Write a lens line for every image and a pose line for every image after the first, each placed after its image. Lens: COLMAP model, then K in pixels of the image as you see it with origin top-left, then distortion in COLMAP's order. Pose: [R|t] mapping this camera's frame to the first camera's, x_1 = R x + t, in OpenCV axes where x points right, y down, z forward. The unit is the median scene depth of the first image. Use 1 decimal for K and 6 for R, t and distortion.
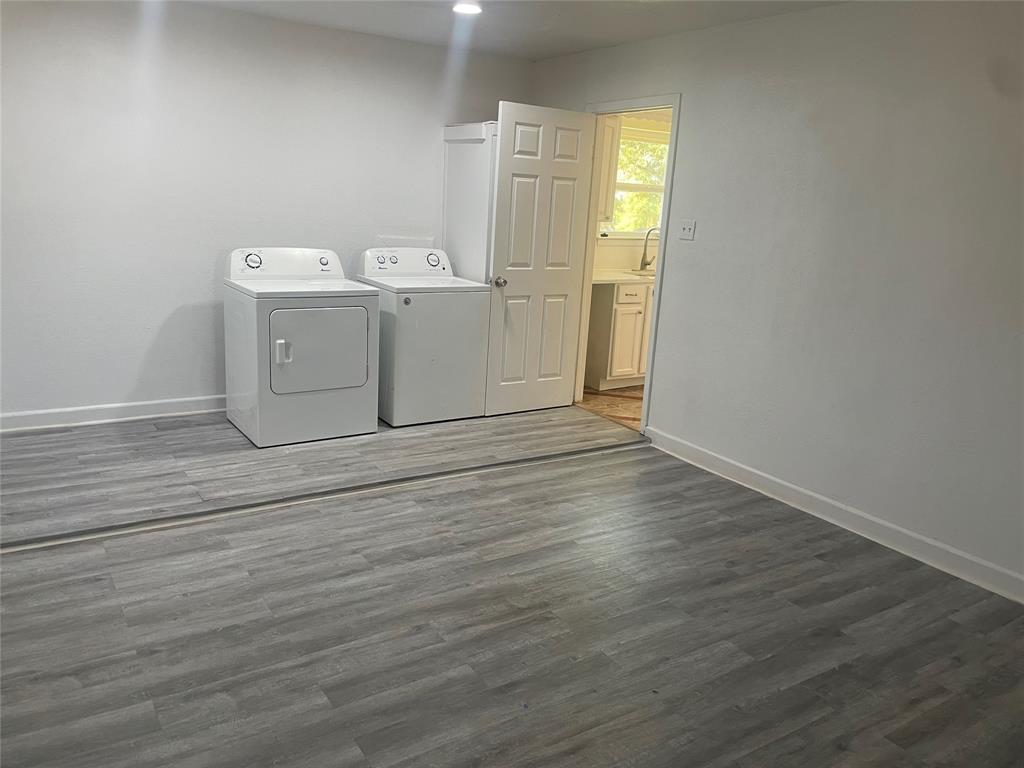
lens RADIAL K [[784.3, 0, 510.9], [0, 784.3, 383.9], [0, 0, 1]] dist [-0.004032, -0.026881]
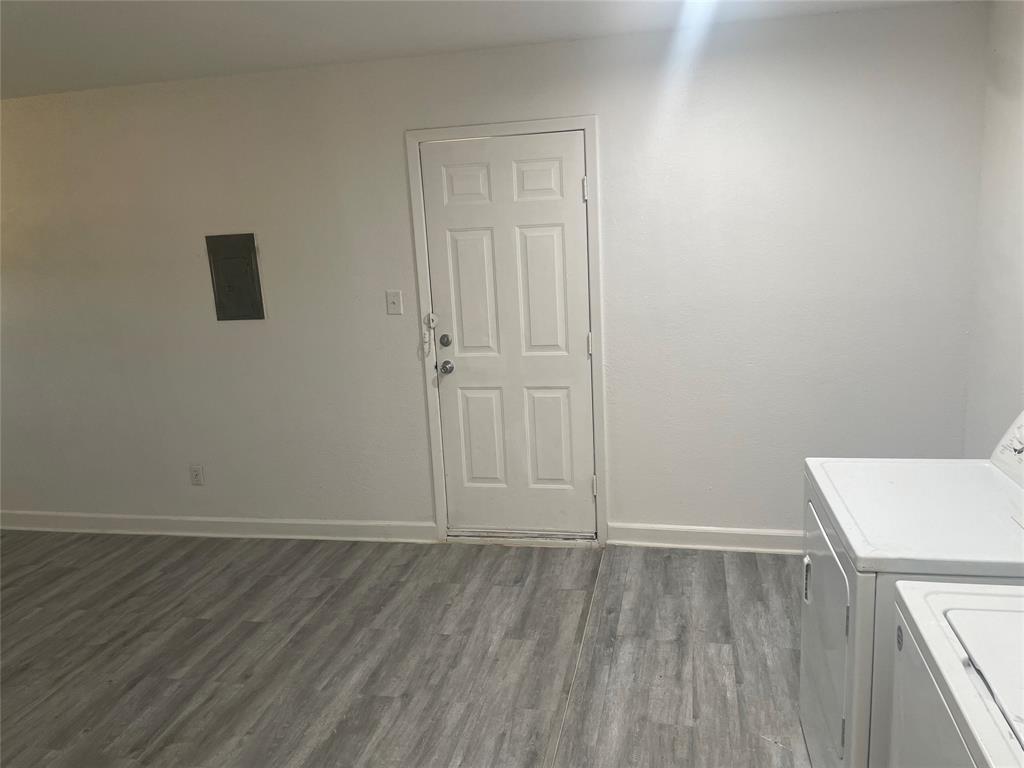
lens RADIAL K [[784.3, 0, 513.8], [0, 784.3, 384.0], [0, 0, 1]] dist [-0.004032, -0.026881]
pose [[-0.712334, 0.113881, -0.692540, 0.298865], [-0.166139, 0.931342, 0.324037, -0.441570], [0.681893, 0.345880, -0.644507, 1.682006]]
